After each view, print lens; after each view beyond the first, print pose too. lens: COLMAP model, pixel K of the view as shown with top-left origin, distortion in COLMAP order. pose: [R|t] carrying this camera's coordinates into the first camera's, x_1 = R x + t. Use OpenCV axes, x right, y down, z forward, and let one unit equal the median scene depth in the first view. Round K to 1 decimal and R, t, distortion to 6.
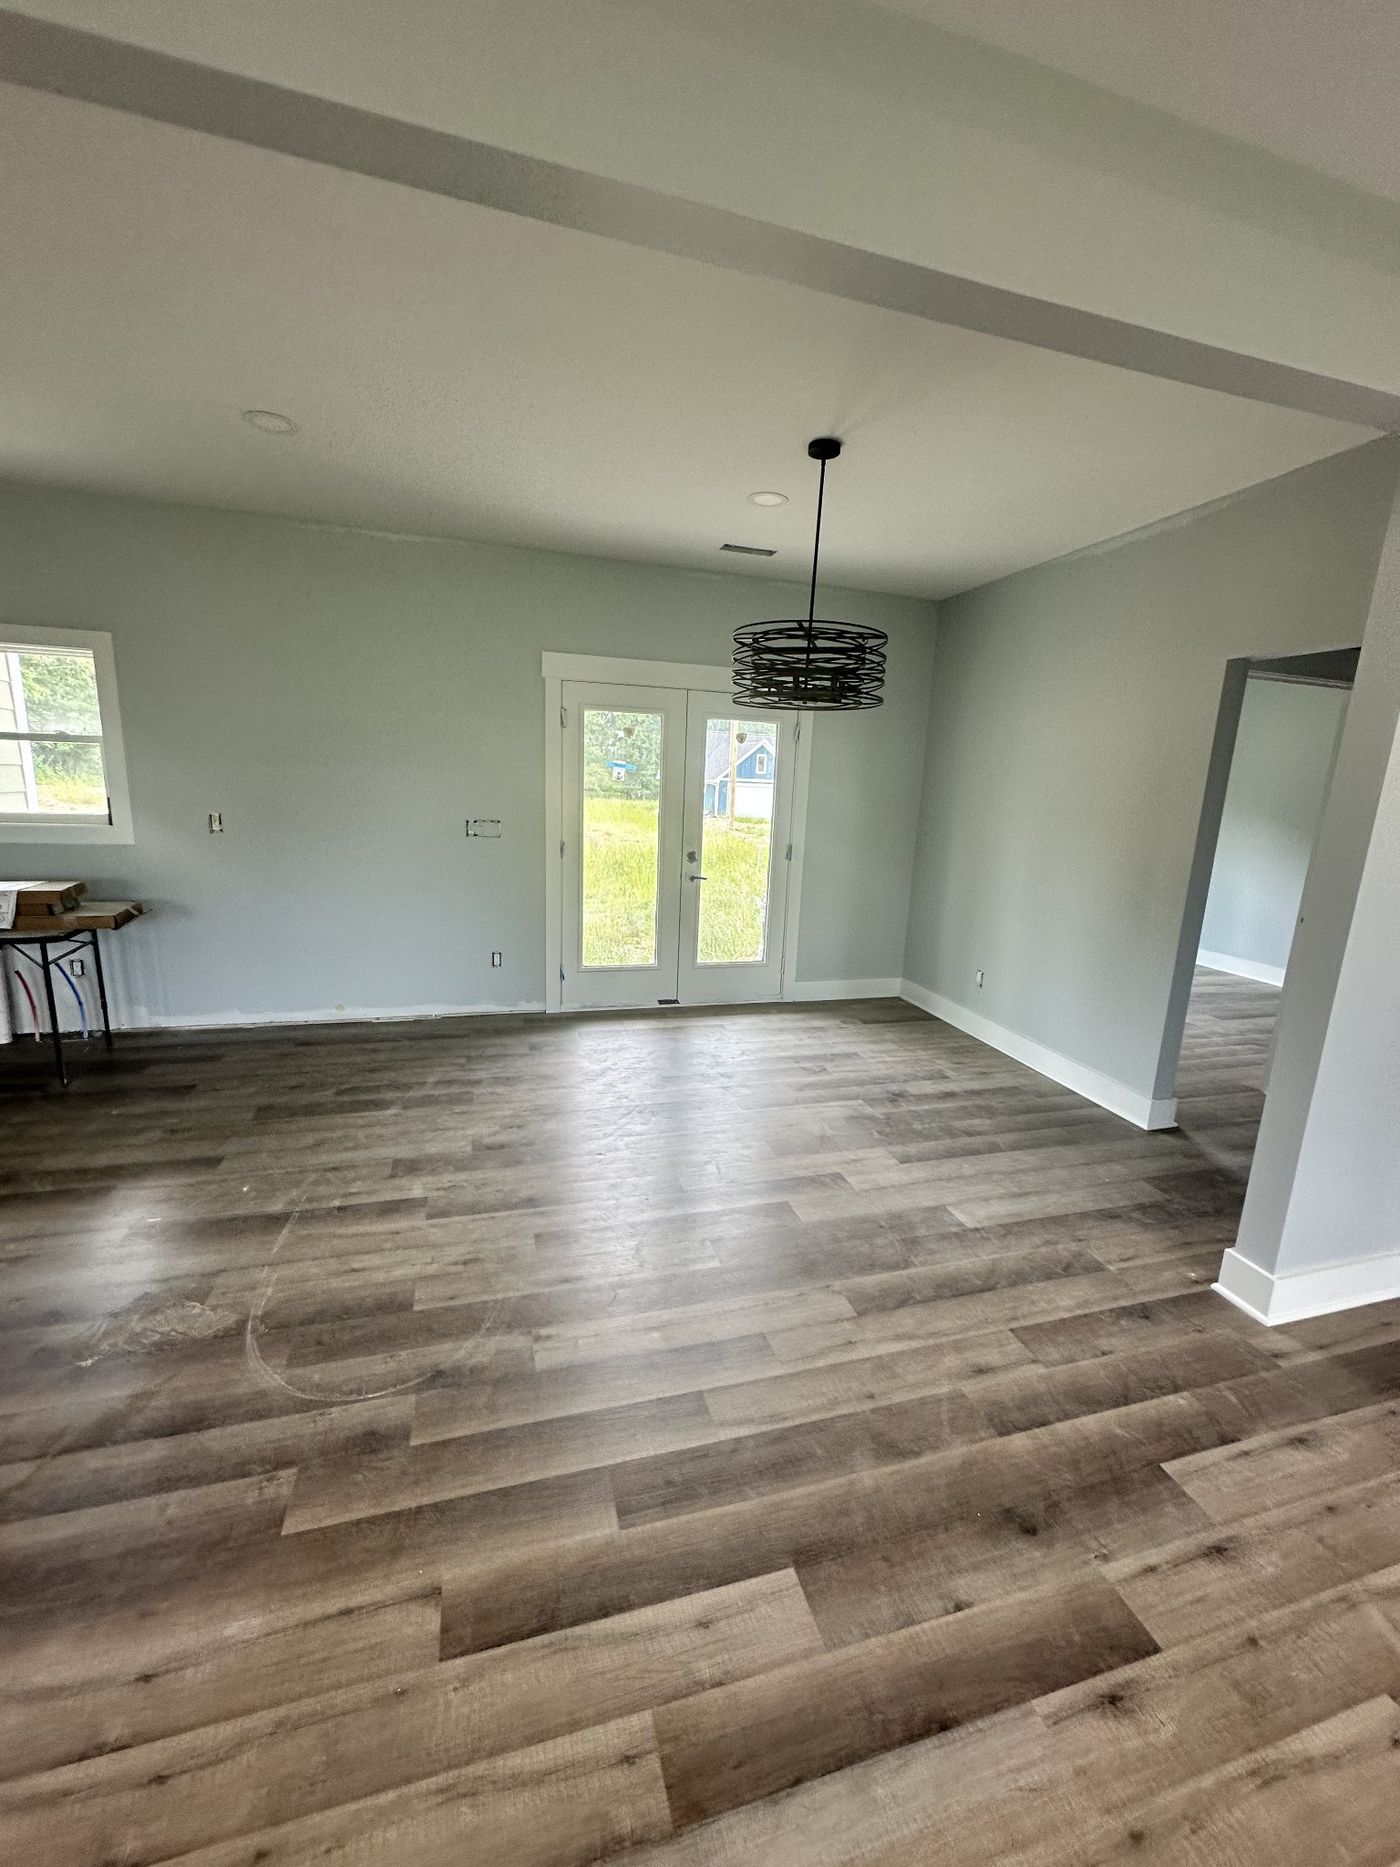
lens RADIAL K [[739.1, 0, 698.3], [0, 739.1, 940.0], [0, 0, 1]] dist [-0.006227, 0.001253]
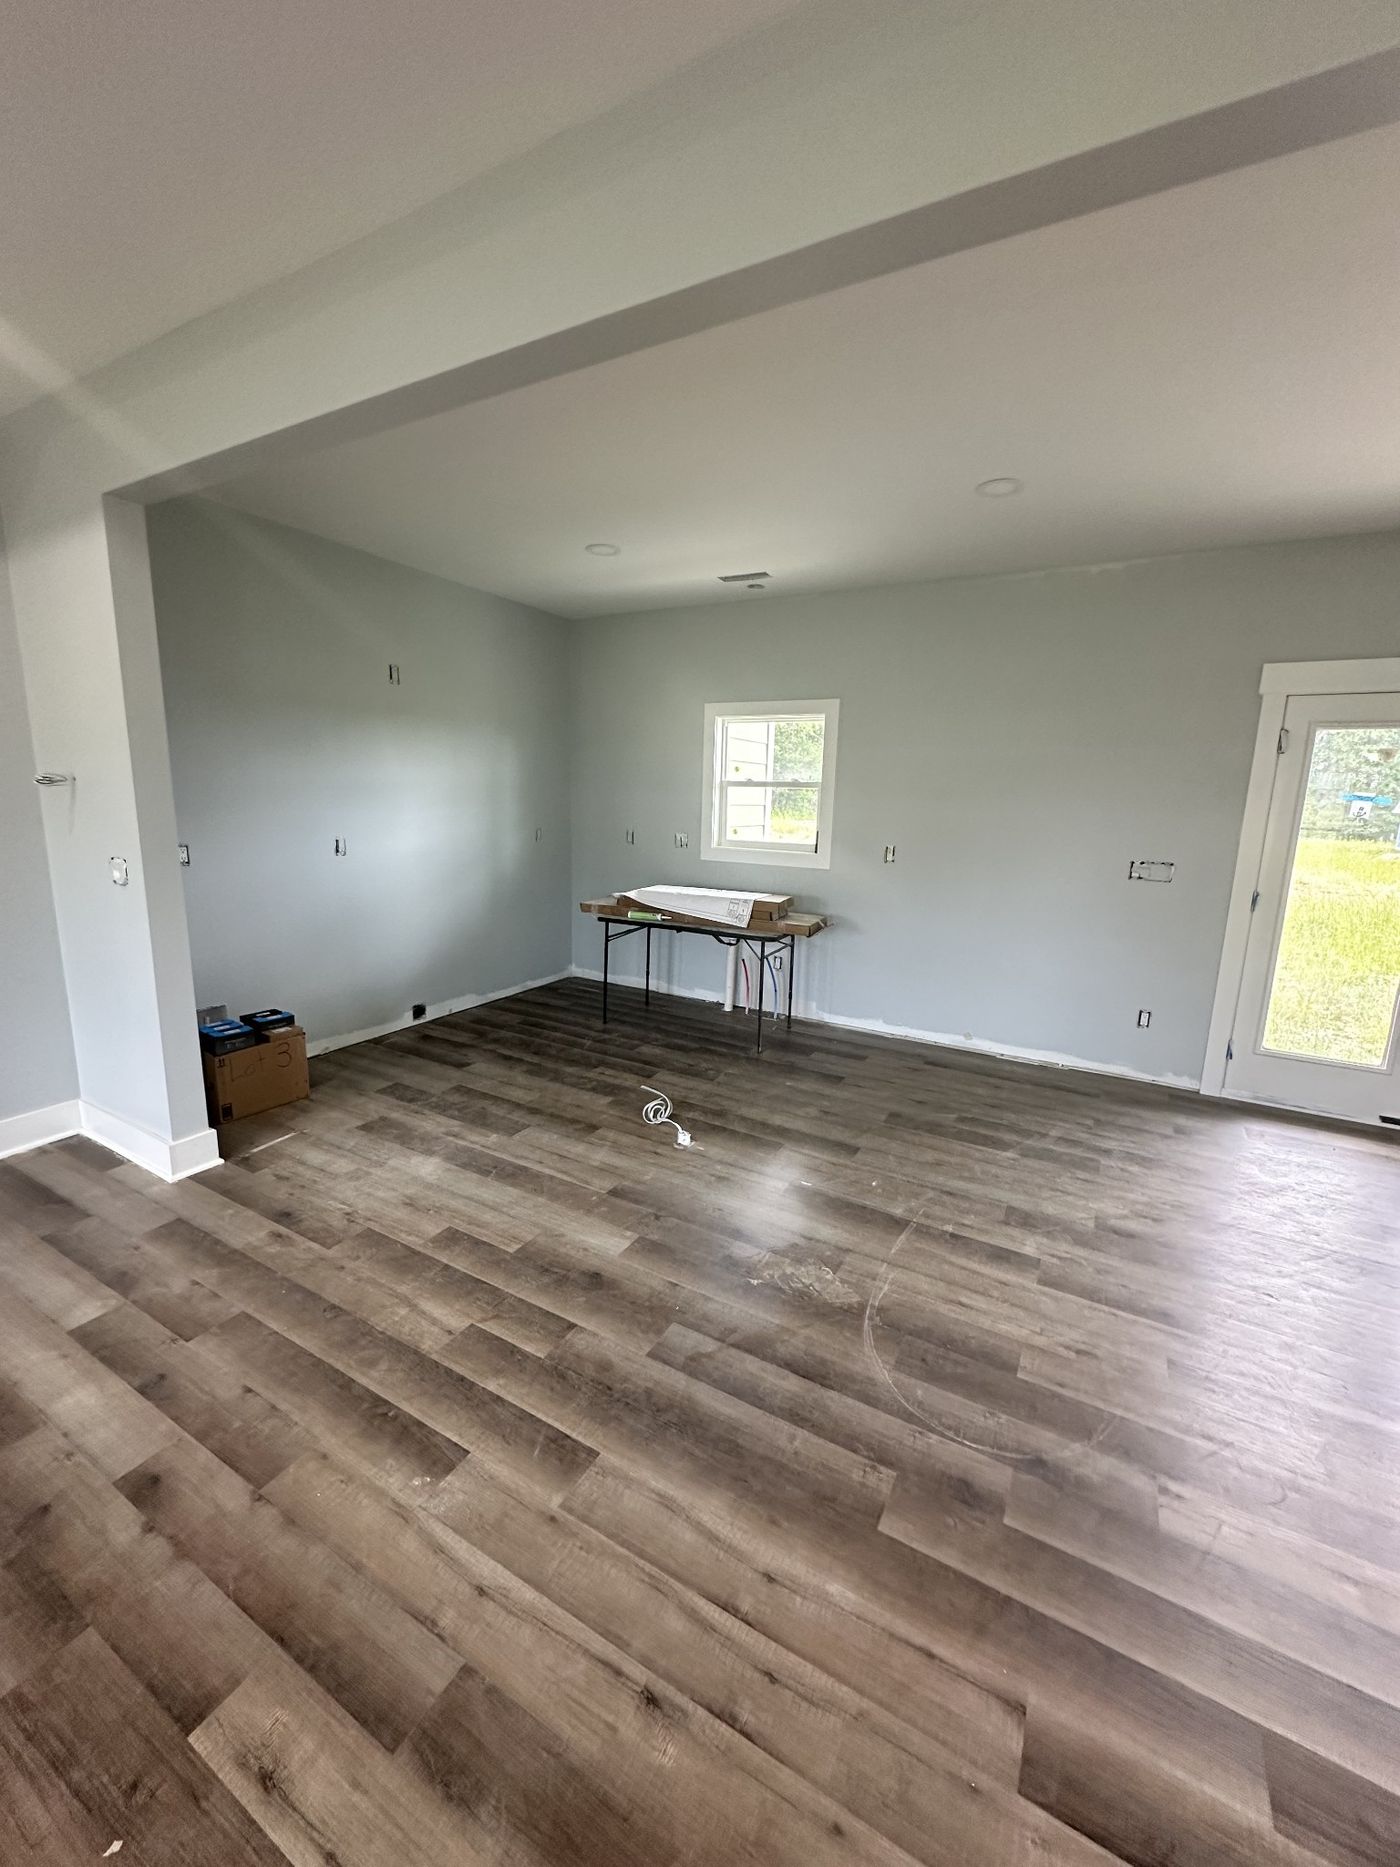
lens RADIAL K [[739.1, 0, 699.3], [0, 739.1, 937.7], [0, 0, 1]] dist [-0.006227, 0.001253]
pose [[0.696553, 0.114653, -0.708286, -0.046519], [-0.148992, 0.988746, 0.013528, -0.003646], [0.701865, 0.096106, 0.705796, -0.004223]]
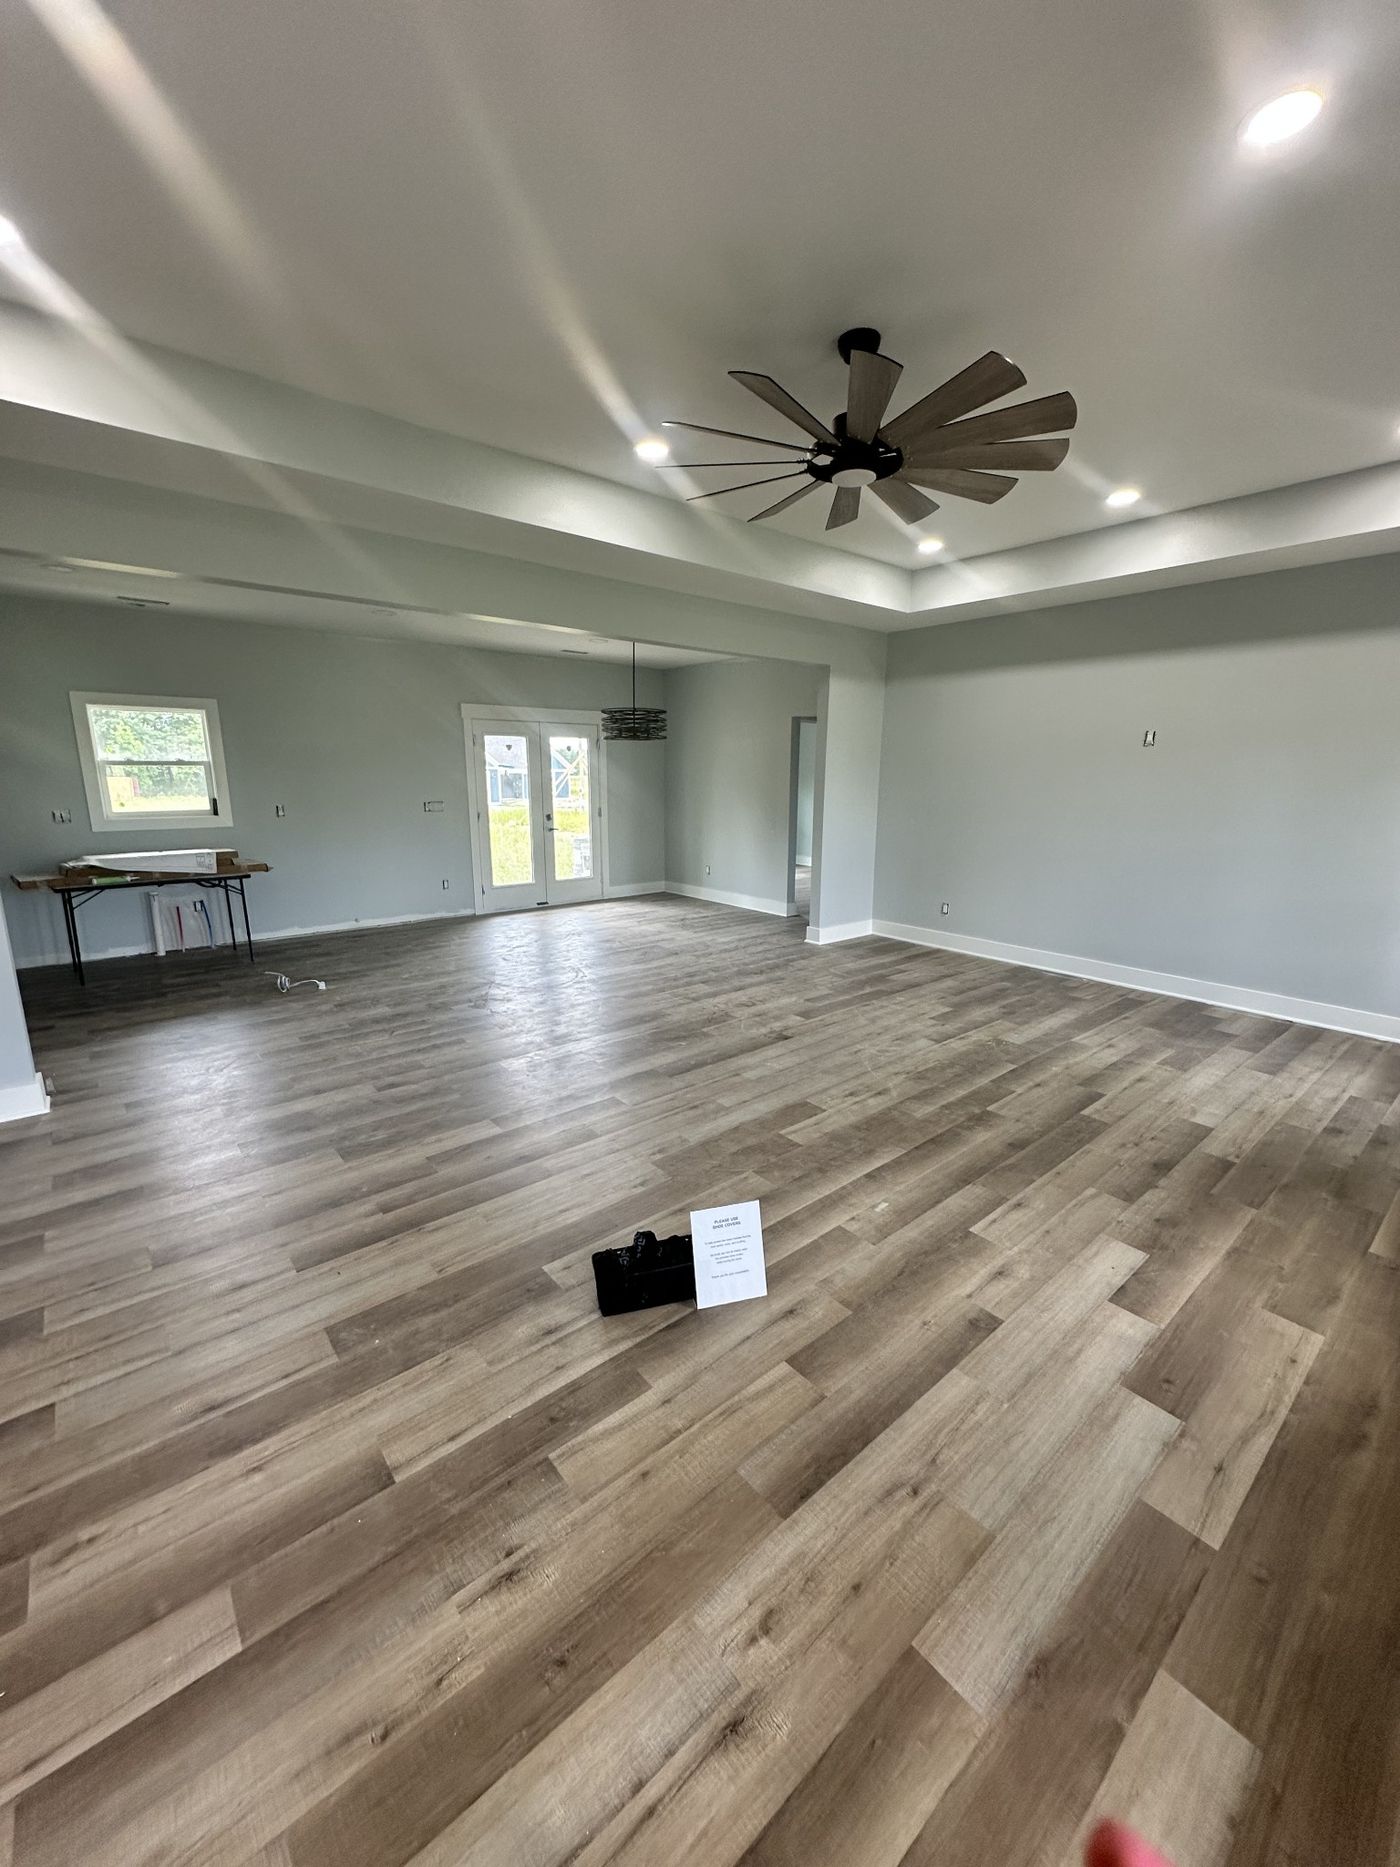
lens RADIAL K [[739.1, 0, 697.7], [0, 739.1, 937.5], [0, 0, 1]] dist [-0.006227, 0.001253]
pose [[0.914980, -0.125351, 0.383535, -0.616950], [0.118254, 0.992089, 0.042133, 0.215517], [-0.385782, 0.006804, 0.922565, -1.169002]]
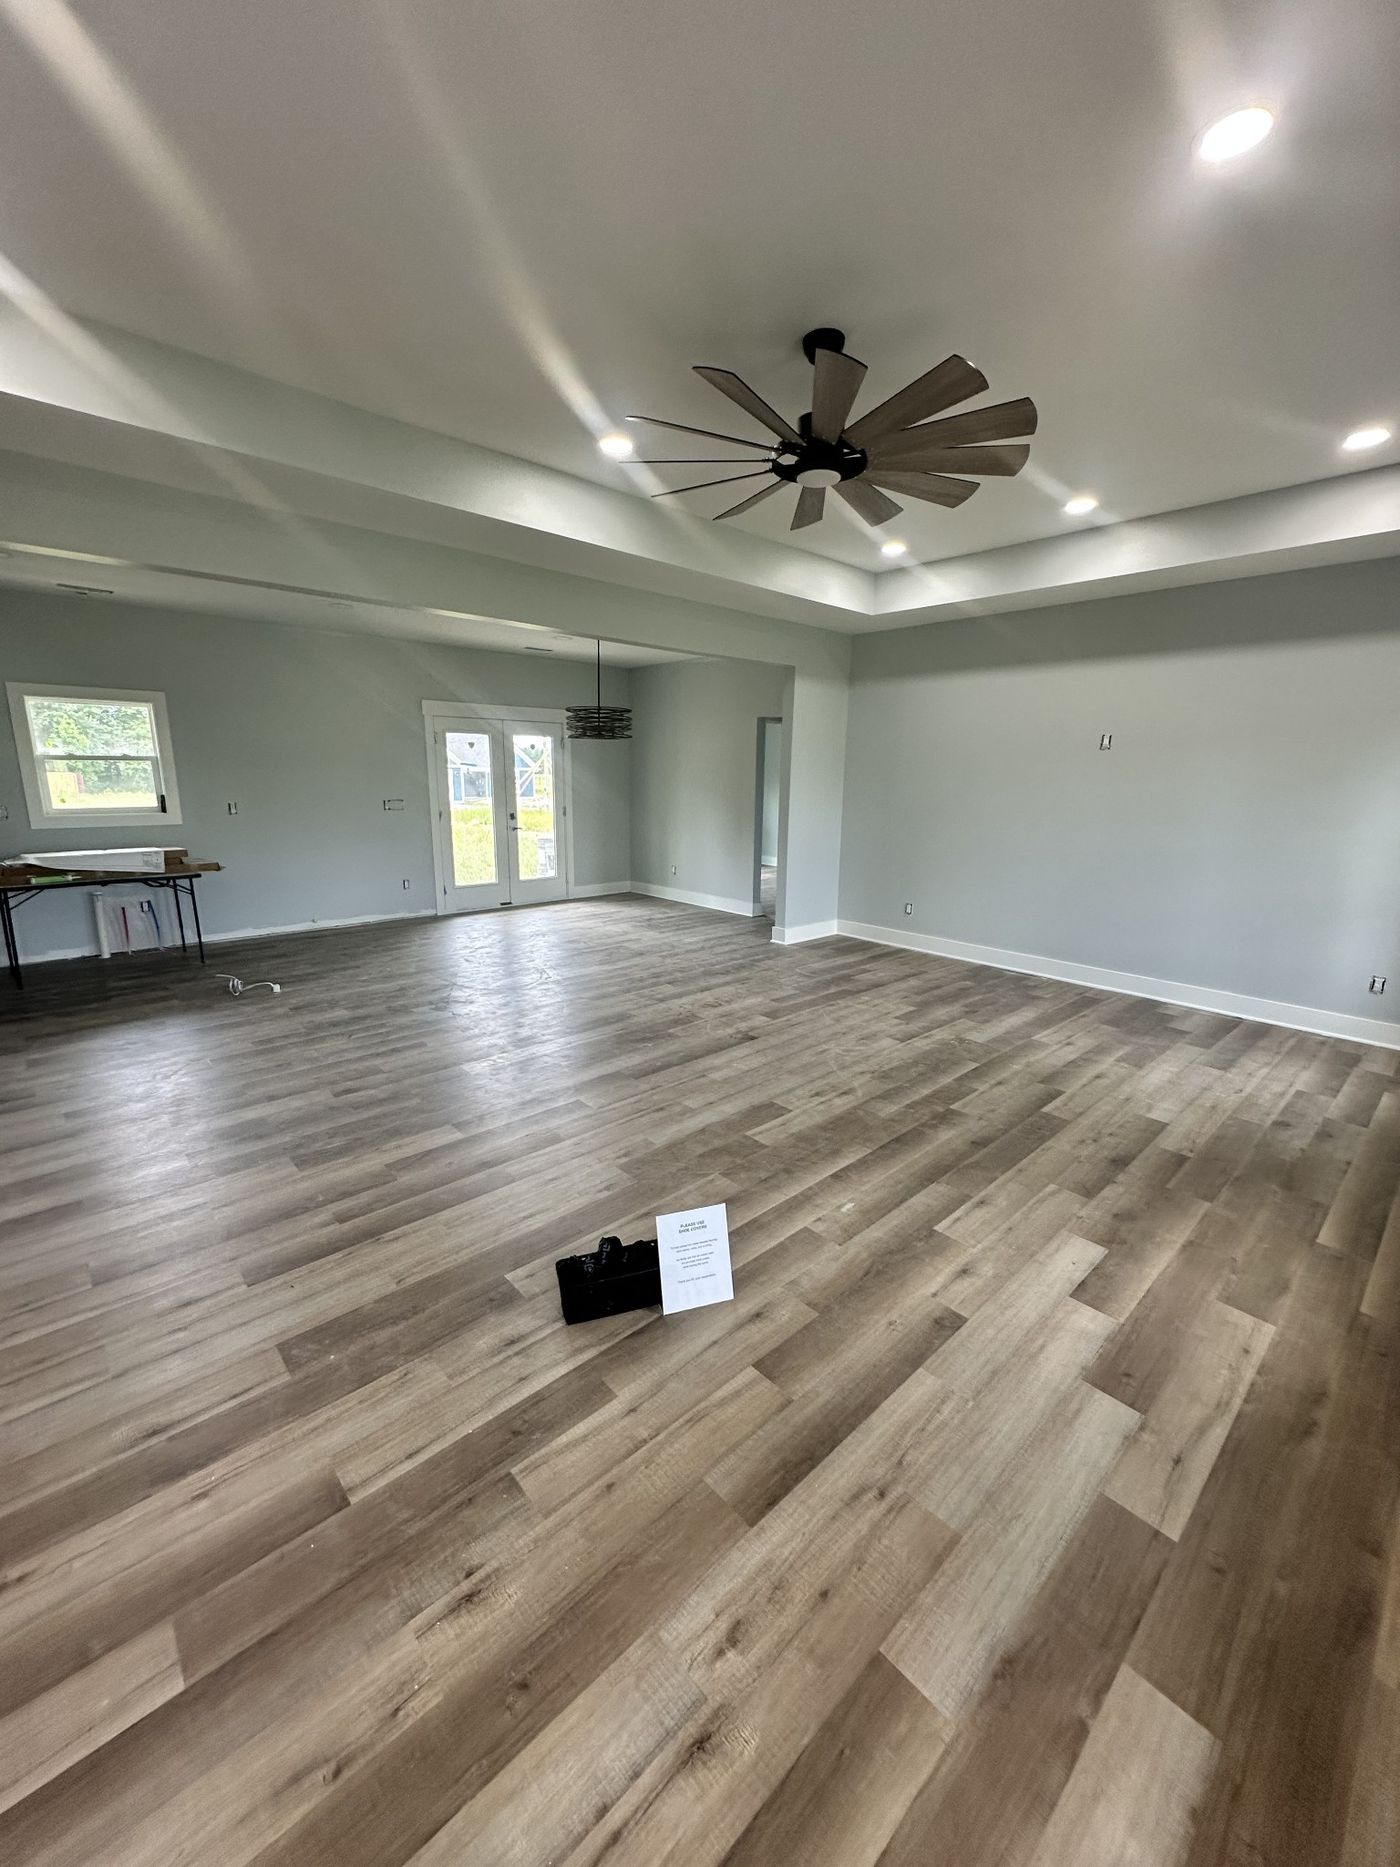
lens RADIAL K [[739.1, 0, 698.1], [0, 739.1, 937.4], [0, 0, 1]] dist [-0.006227, 0.001253]
pose [[0.896102, -0.127296, 0.425201, -0.613149], [0.118414, 0.991833, 0.047378, 0.215256], [-0.427760, 0.007894, 0.903858, -1.162821]]
